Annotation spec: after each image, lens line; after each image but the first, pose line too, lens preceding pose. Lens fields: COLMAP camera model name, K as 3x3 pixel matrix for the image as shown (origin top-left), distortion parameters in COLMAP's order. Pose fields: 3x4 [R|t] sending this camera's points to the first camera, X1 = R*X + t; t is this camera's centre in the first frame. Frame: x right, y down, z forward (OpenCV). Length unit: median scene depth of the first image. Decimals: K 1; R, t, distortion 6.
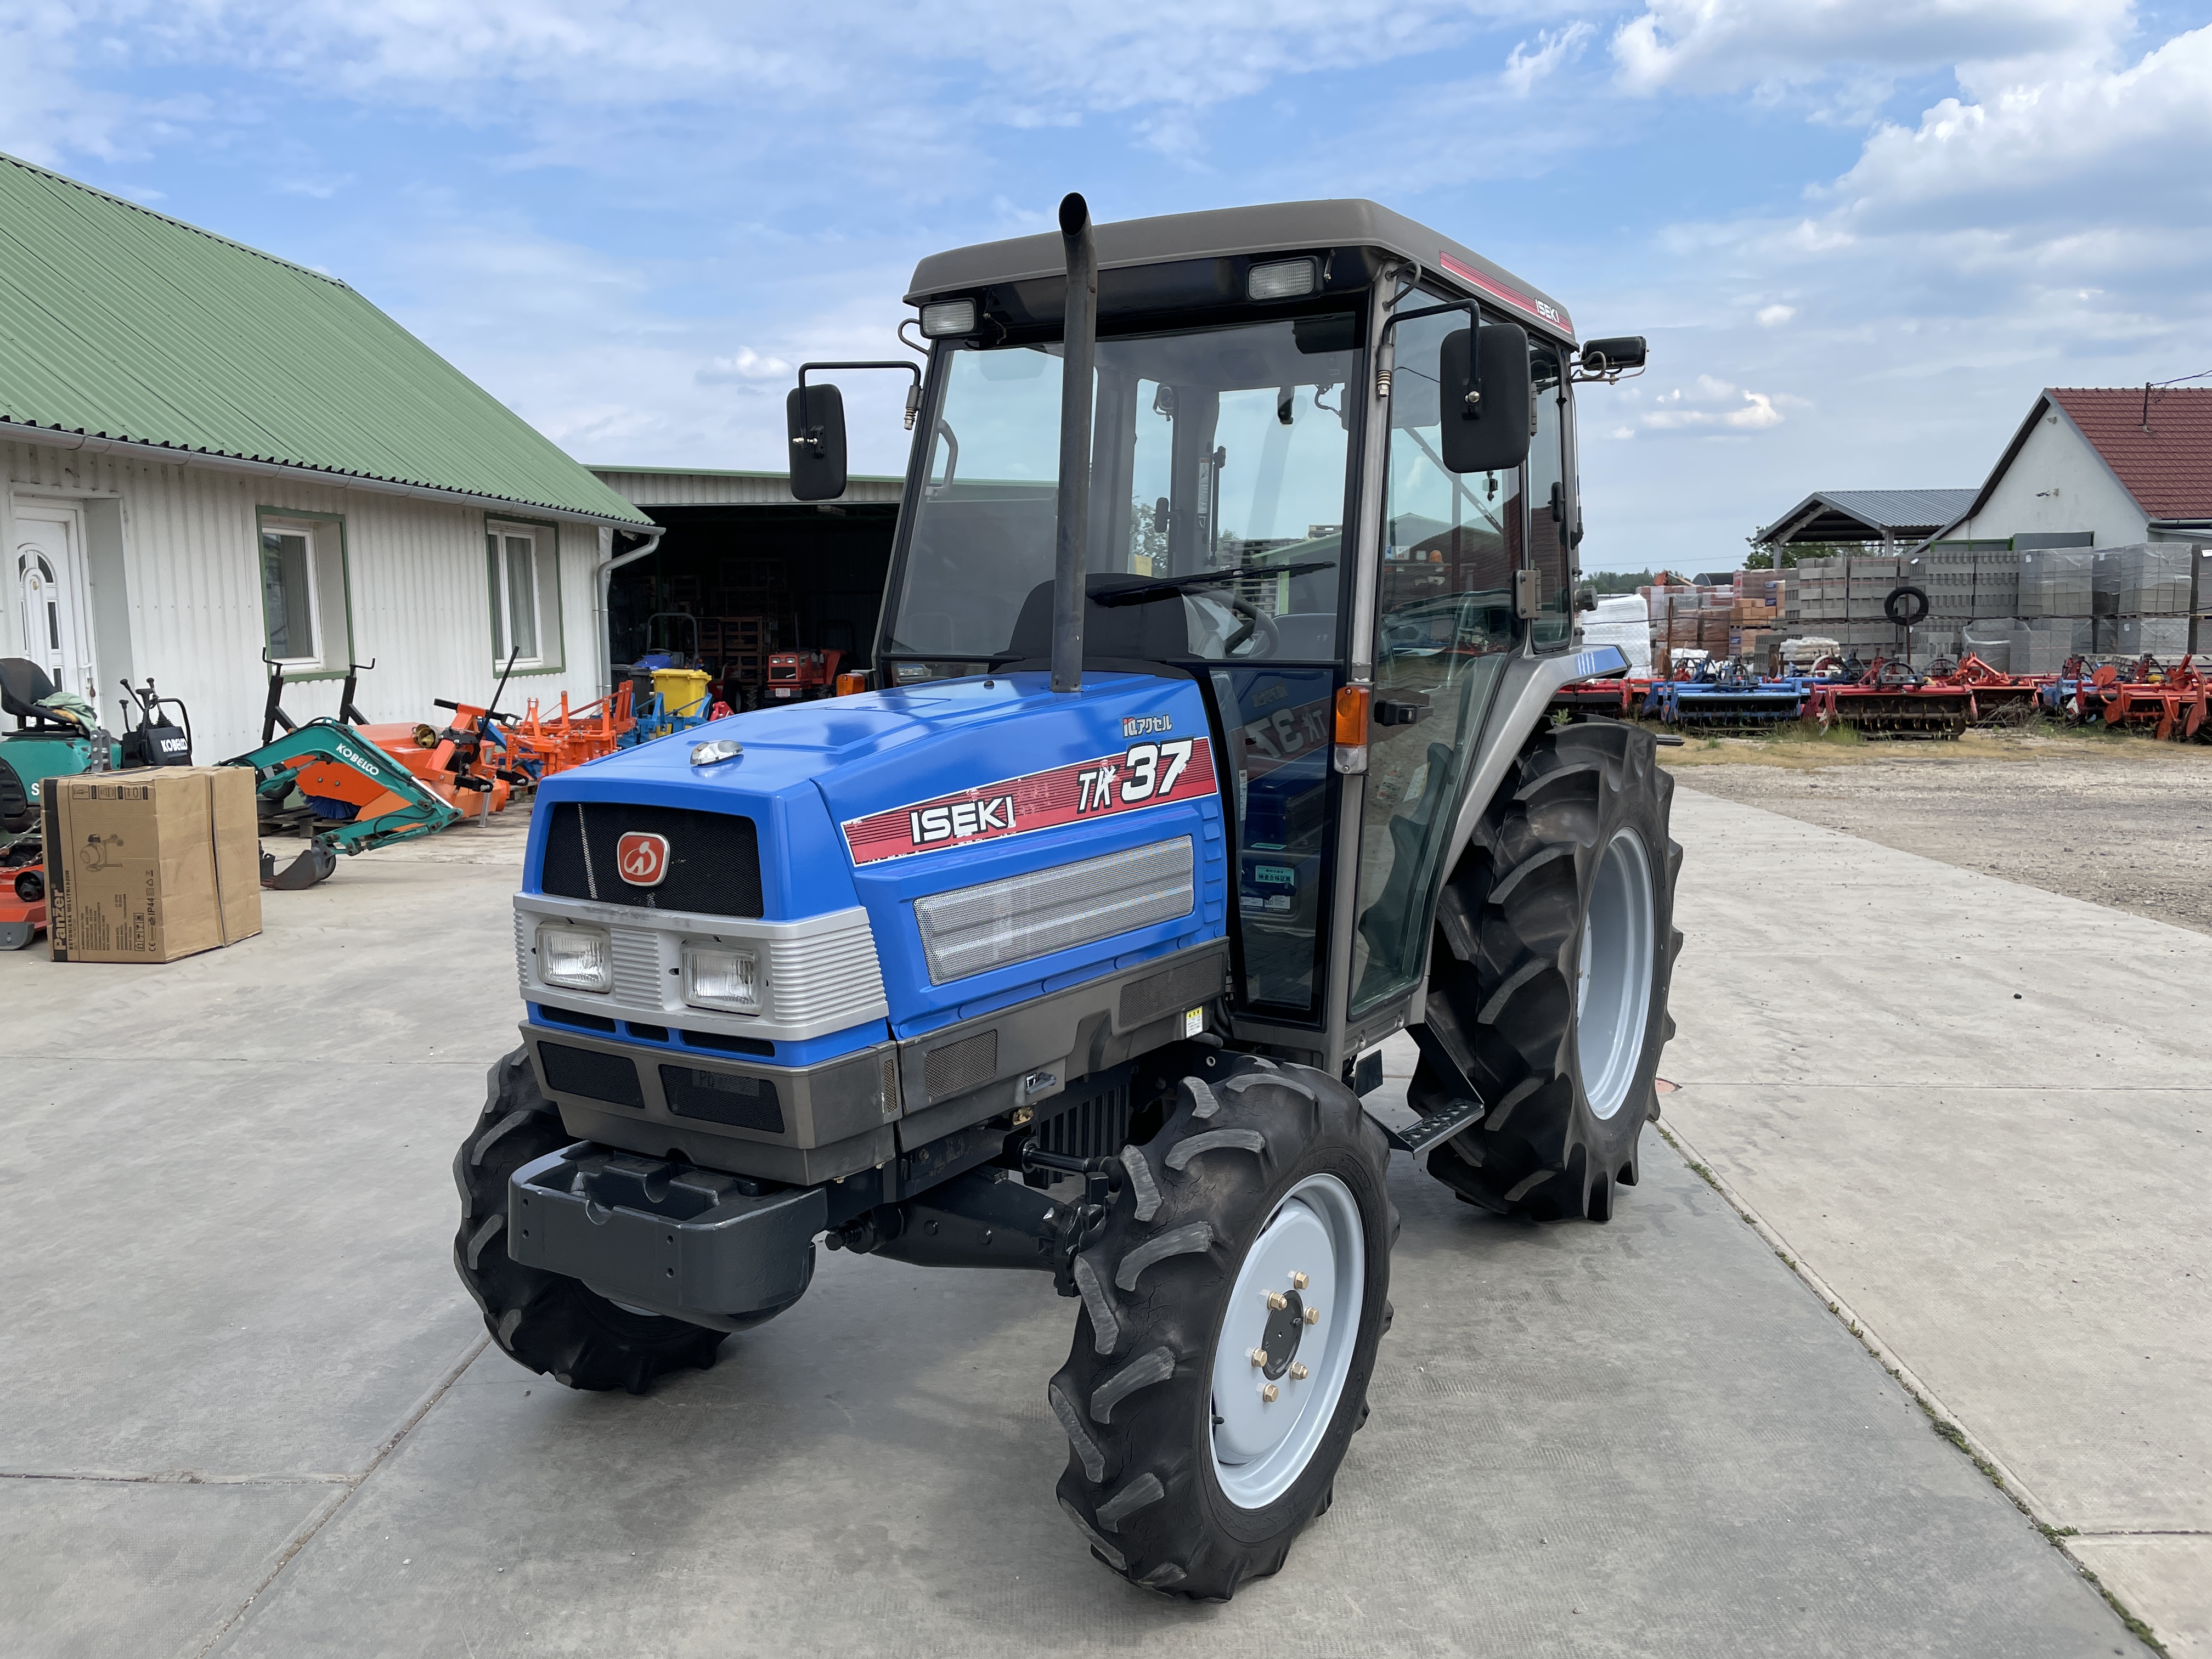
lens RADIAL K [[1690.7, 0, 1106.0], [0, 1690.7, 829.5], [0, 0, 1]] dist [0.105558, -0.156763]
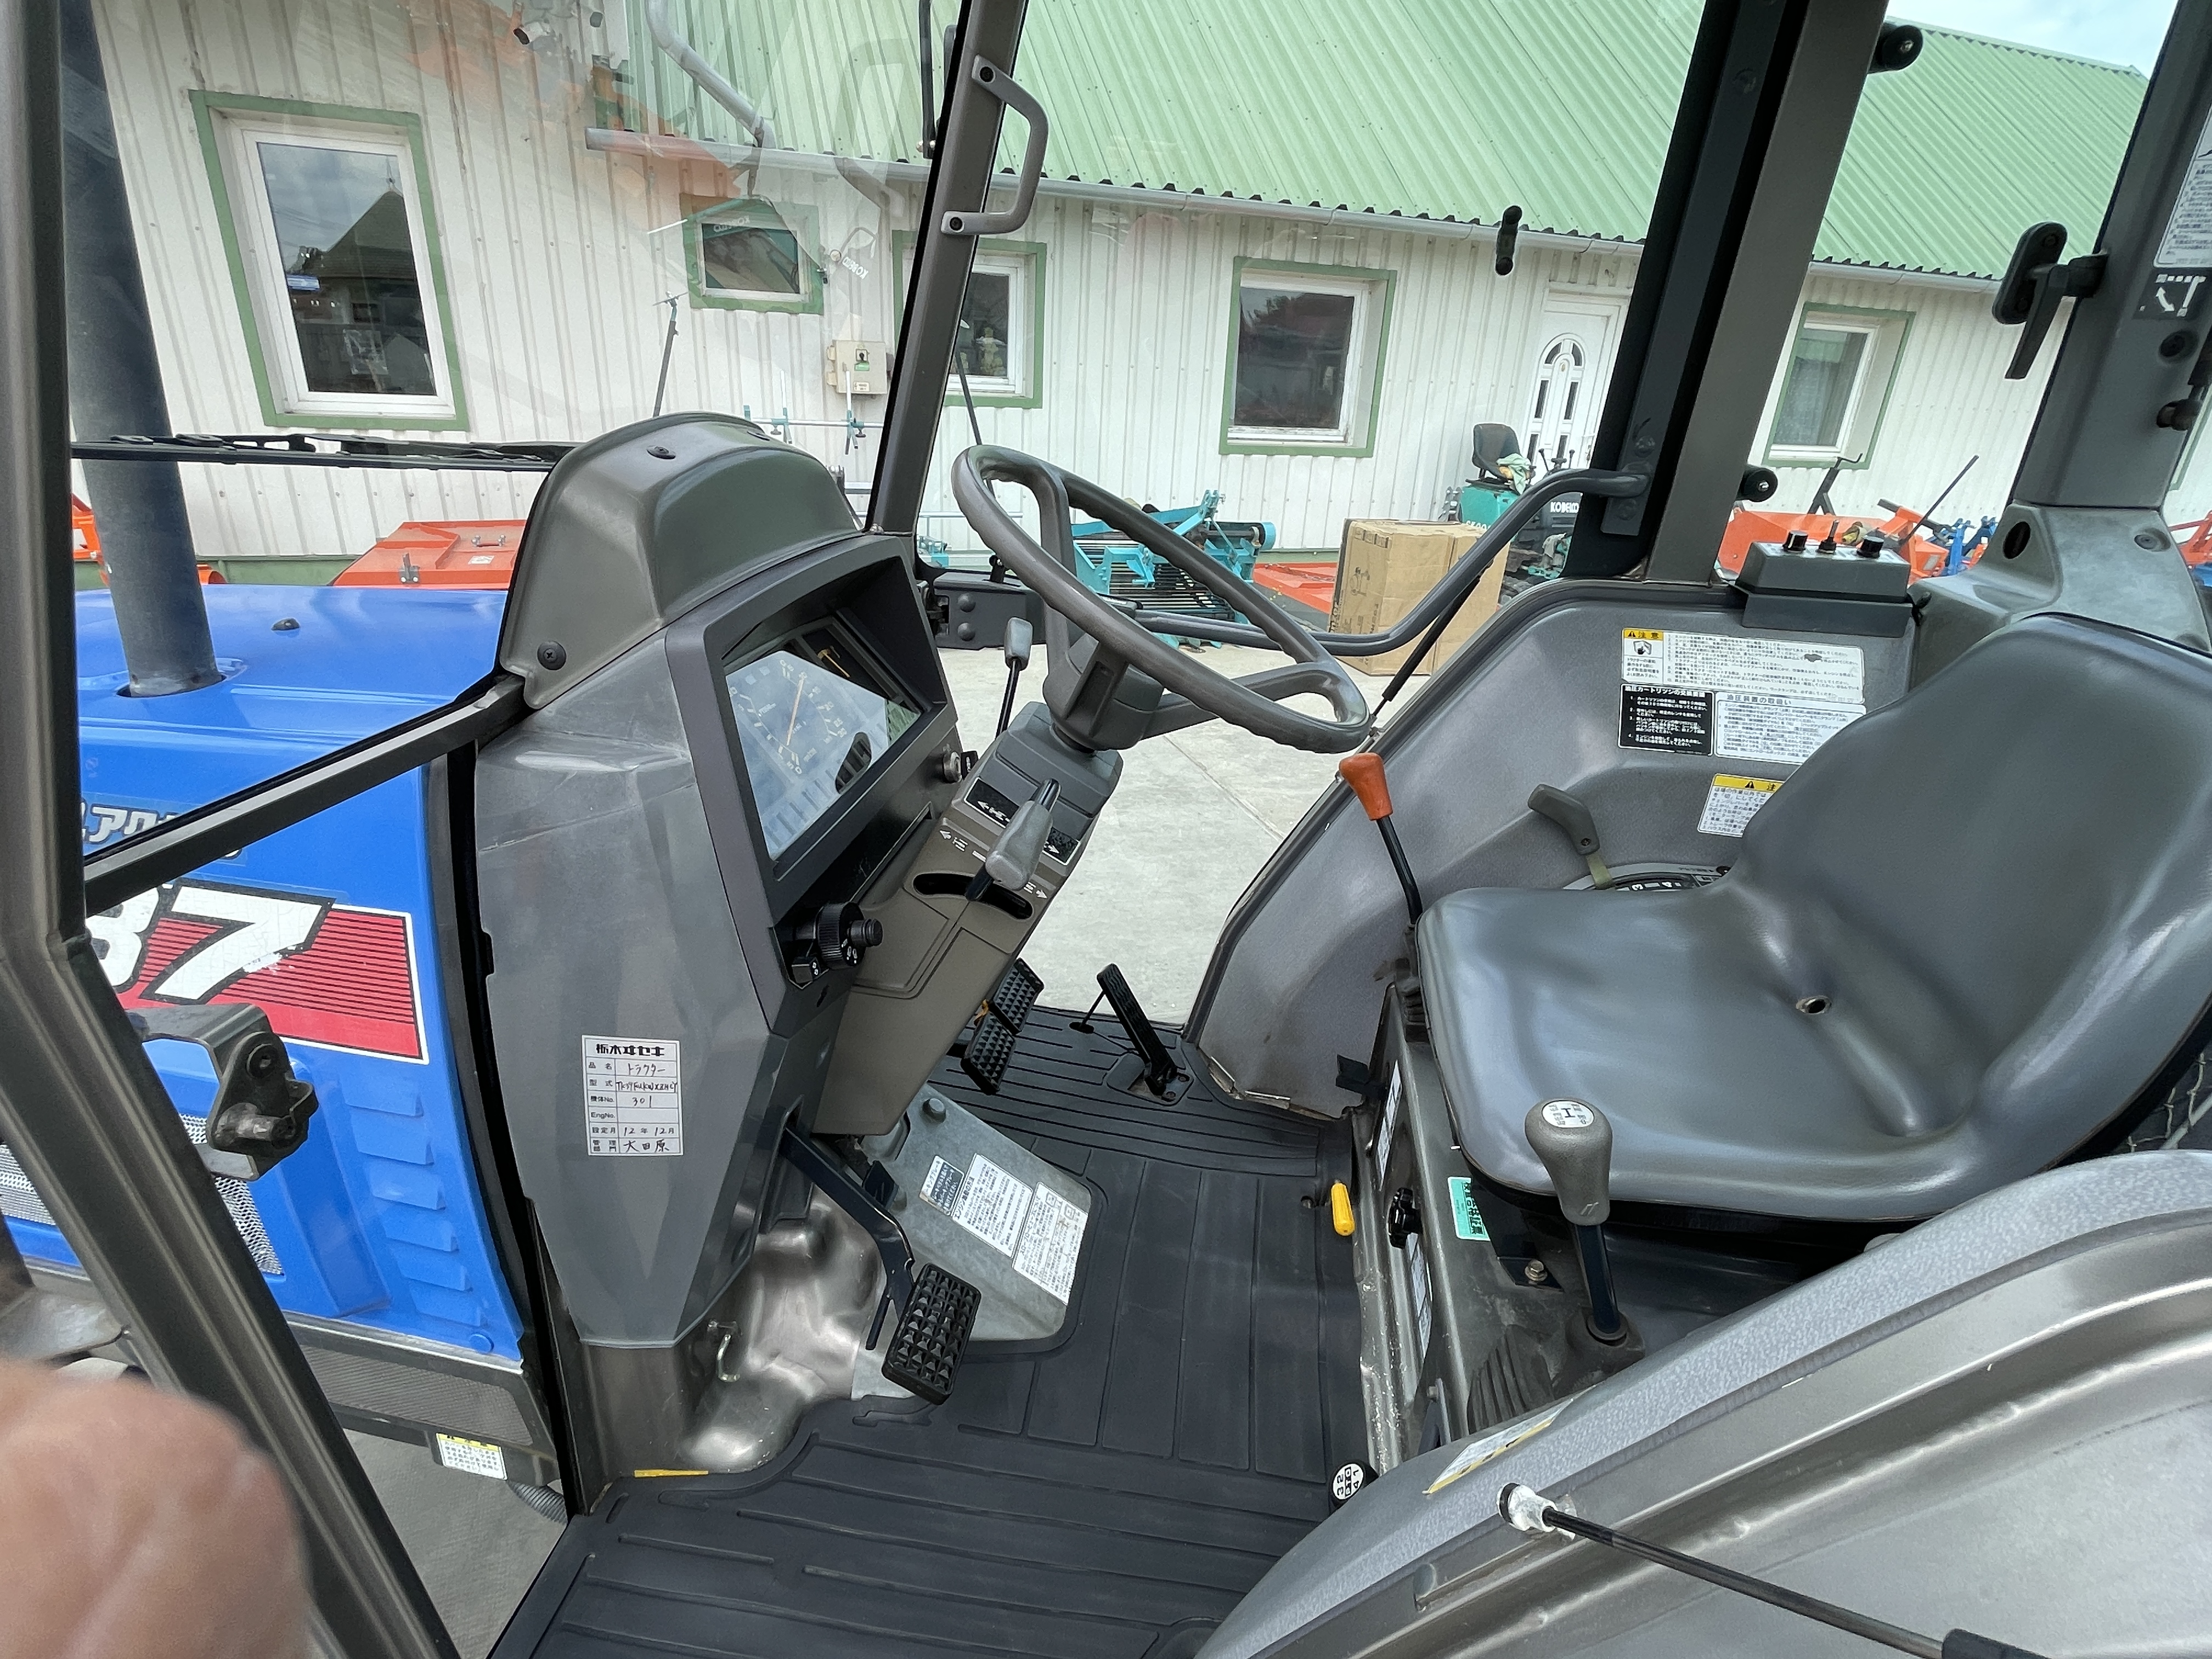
lens RADIAL K [[1110.8, 0, 1108.1], [0, 1110.8, 830.6], [0, 0, 1]] dist [-0.002001, -0.000764]
pose [[0.374828, 0.395227, -0.838630, 0.279234], [-0.172779, 0.918511, 0.355648, -0.164470], [0.910852, 0.011591, 0.412571, 0.946862]]
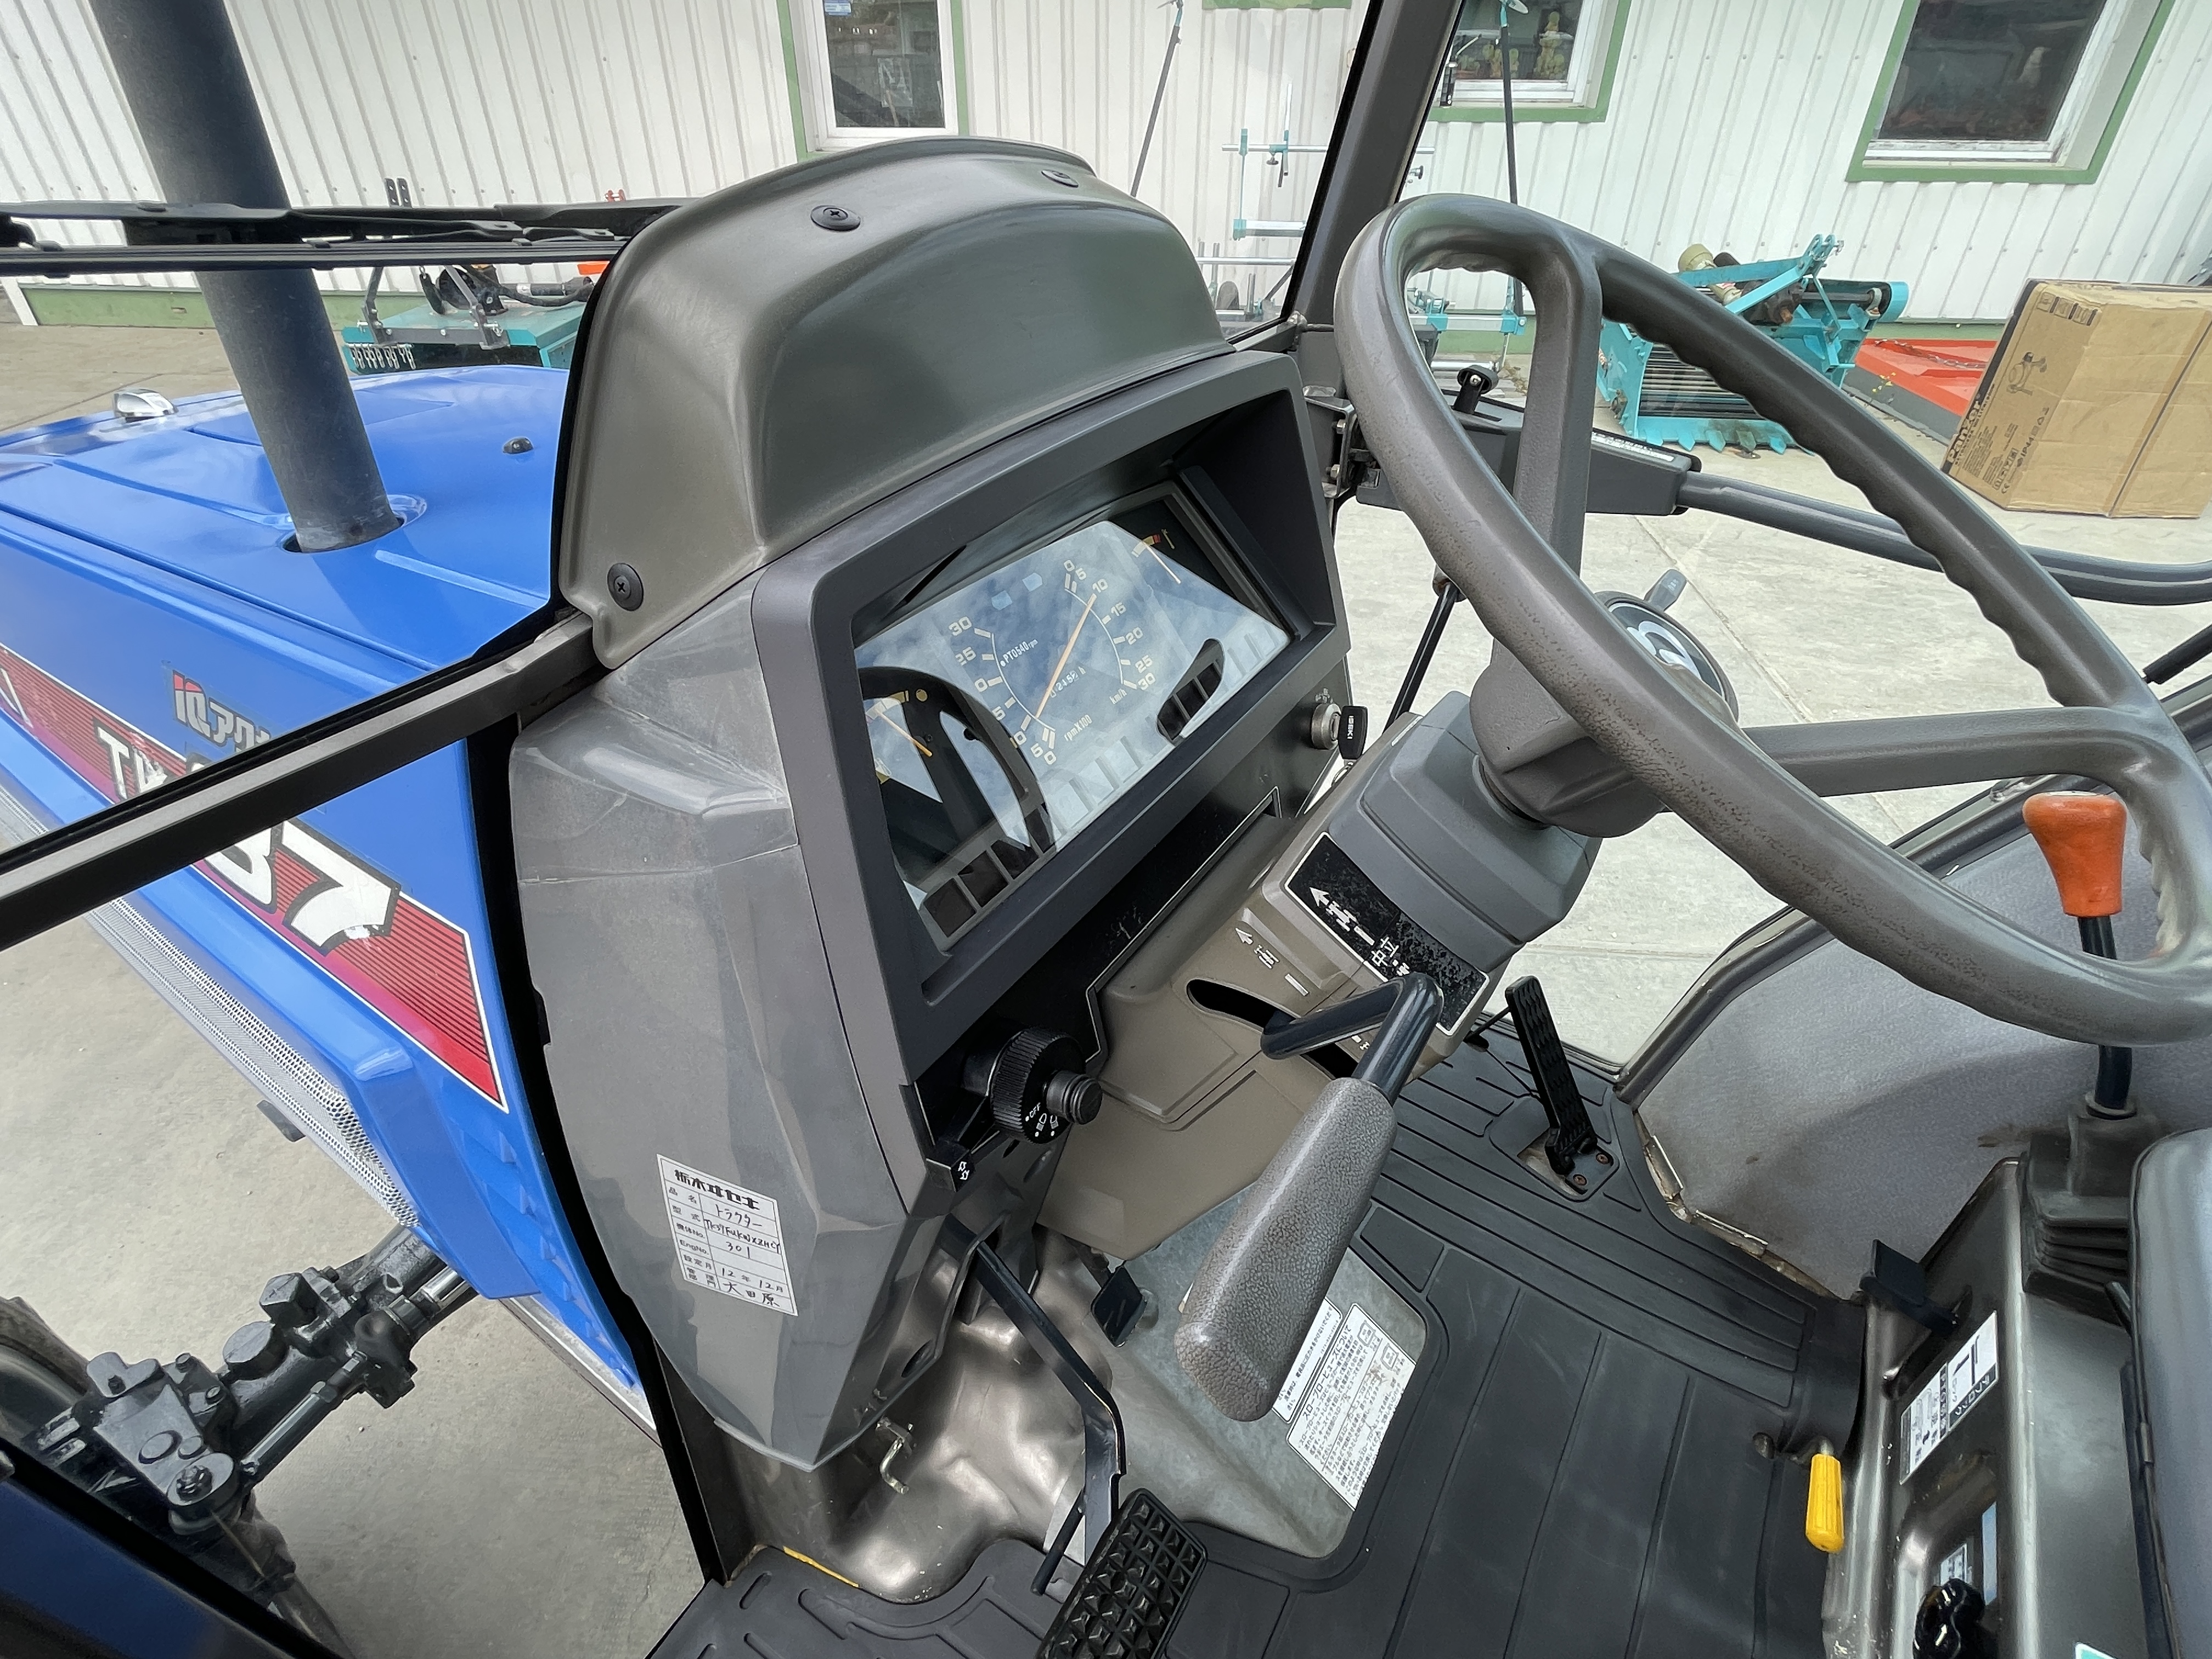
lens RADIAL K [[1112.0, 0, 1097.9], [0, 1112.0, 830.6], [0, 0, 1]] dist [-0.001568, -0.000932]
pose [[-0.037068, 0.588016, -0.808000, 0.166540], [-0.128178, 0.799079, 0.587404, -0.161325], [0.991058, 0.125342, 0.045750, 0.989069]]
